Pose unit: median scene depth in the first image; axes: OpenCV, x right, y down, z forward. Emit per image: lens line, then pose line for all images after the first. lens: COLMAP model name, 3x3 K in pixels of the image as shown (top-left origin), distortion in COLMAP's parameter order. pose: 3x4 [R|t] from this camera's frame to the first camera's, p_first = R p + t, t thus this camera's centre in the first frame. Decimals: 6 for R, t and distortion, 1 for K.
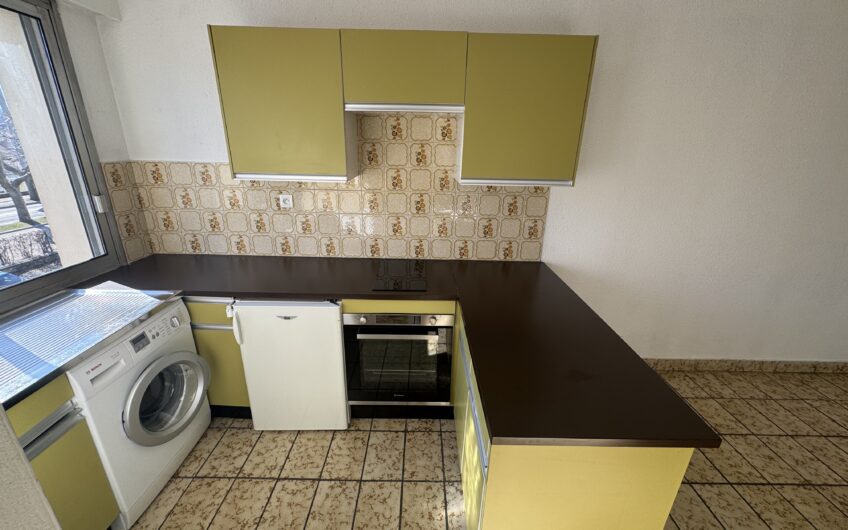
lens RADIAL K [[338.2, 0, 424.3], [0, 338.2, 263.4], [0, 0, 1]] dist [-0.001994, 0.001085]
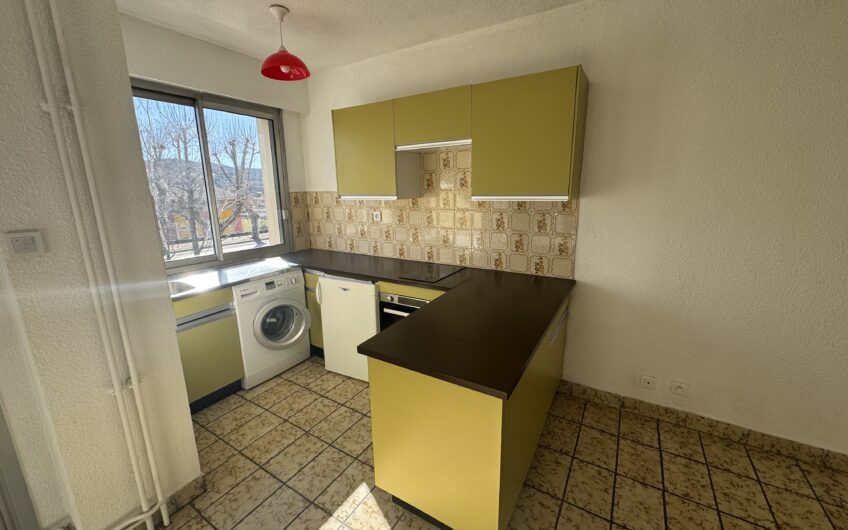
lens RADIAL K [[338.2, 0, 423.2], [0, 338.2, 264.0], [0, 0, 1]] dist [-0.001994, 0.001085]
pose [[0.847216, 0.083555, -0.524637, 0.595409], [-0.144298, 0.986620, -0.075890, 0.107679], [0.511276, 0.139999, 0.847937, -0.092484]]
